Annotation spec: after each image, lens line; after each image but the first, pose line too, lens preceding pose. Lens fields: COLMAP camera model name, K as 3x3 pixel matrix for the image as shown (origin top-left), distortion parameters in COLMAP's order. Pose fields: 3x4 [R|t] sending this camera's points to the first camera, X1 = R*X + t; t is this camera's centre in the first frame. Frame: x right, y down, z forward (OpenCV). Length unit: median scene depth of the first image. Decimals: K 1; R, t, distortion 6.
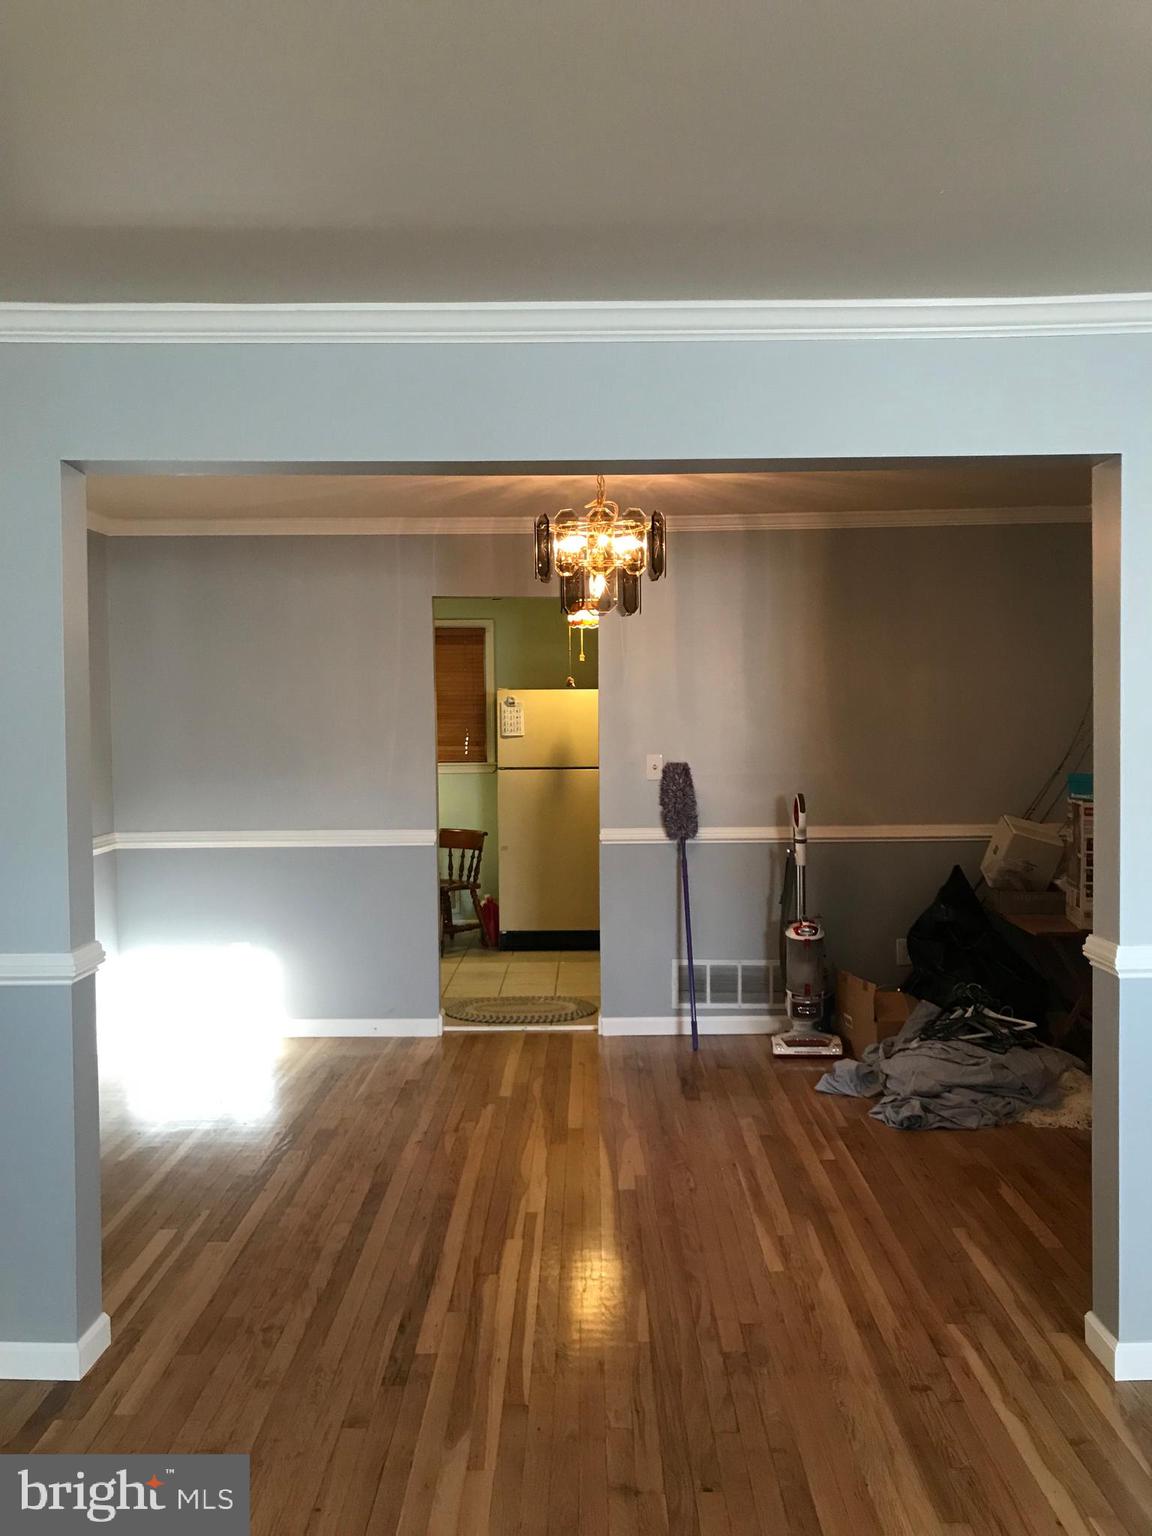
lens RADIAL K [[1270.1, 0, 573.9], [0, 1270.1, 766.4], [0, 0, 1]] dist [0.038918, -0.040262]
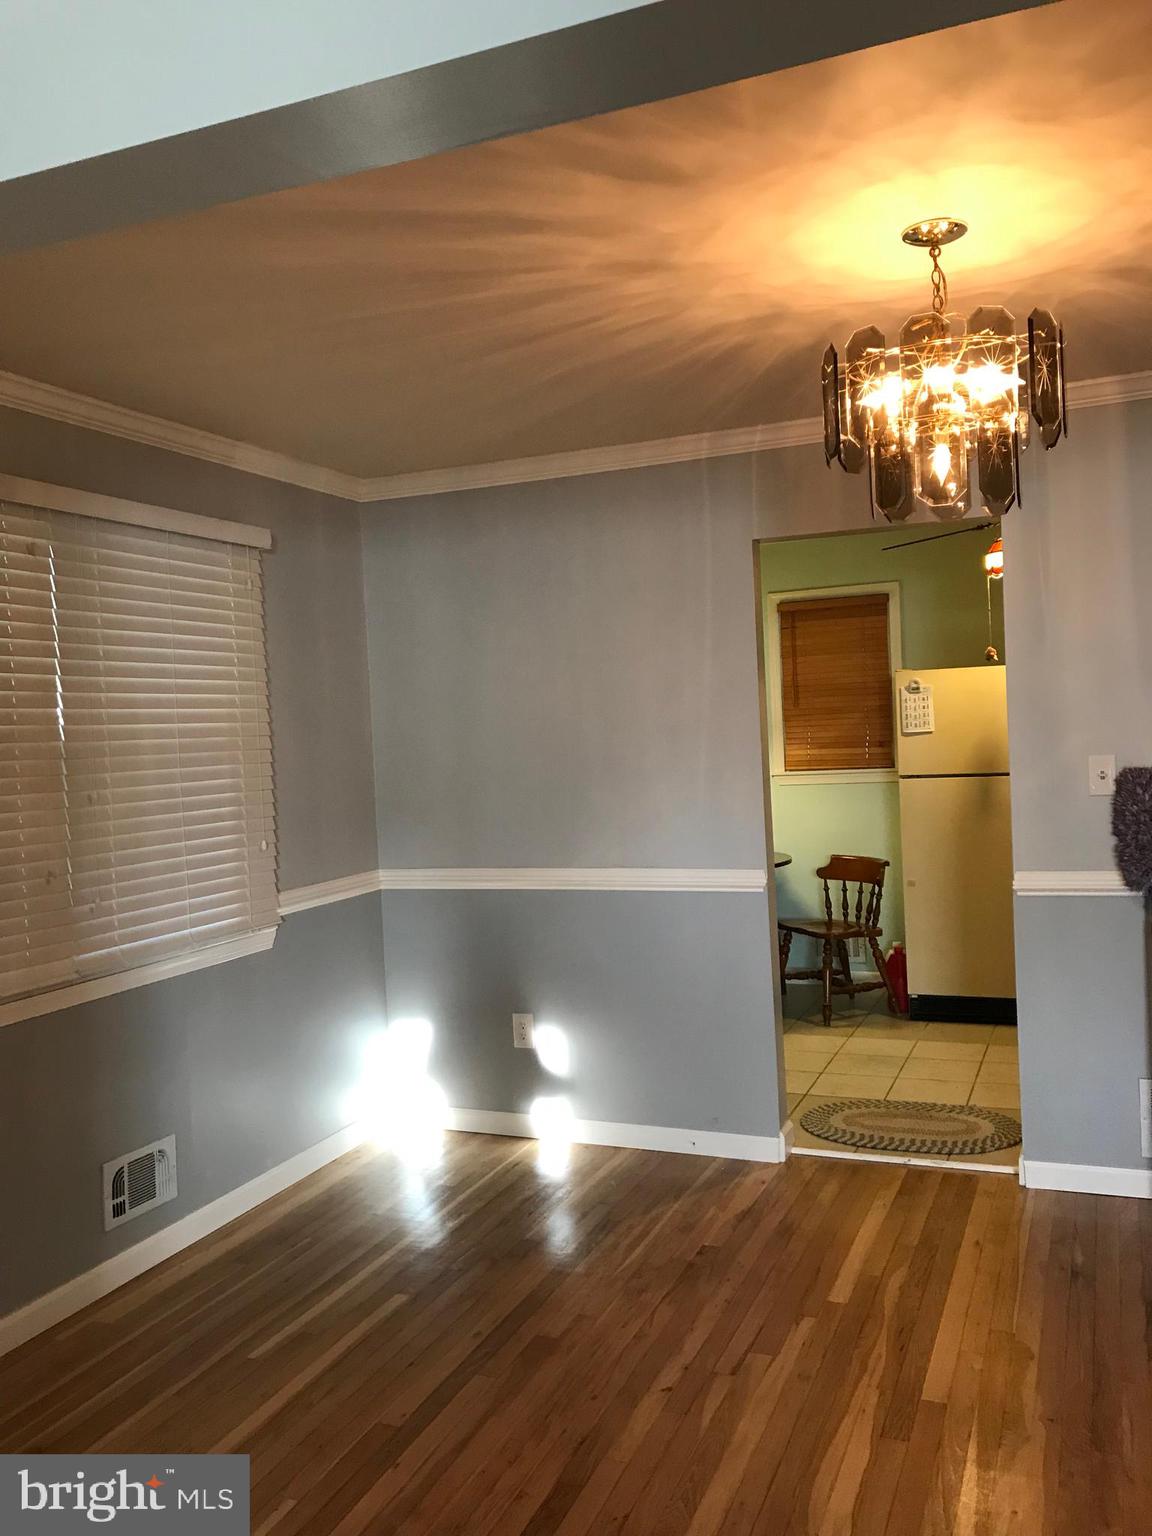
lens RADIAL K [[1270.1, 0, 578.8], [0, 1270.1, 771.7], [0, 0, 1]] dist [0.038918, -0.040262]
pose [[0.927299, -0.020994, -0.373732, 0.058292], [0.022397, 0.999749, -0.000588, -0.006691], [0.373651, -0.007825, 0.927536, 0.300485]]
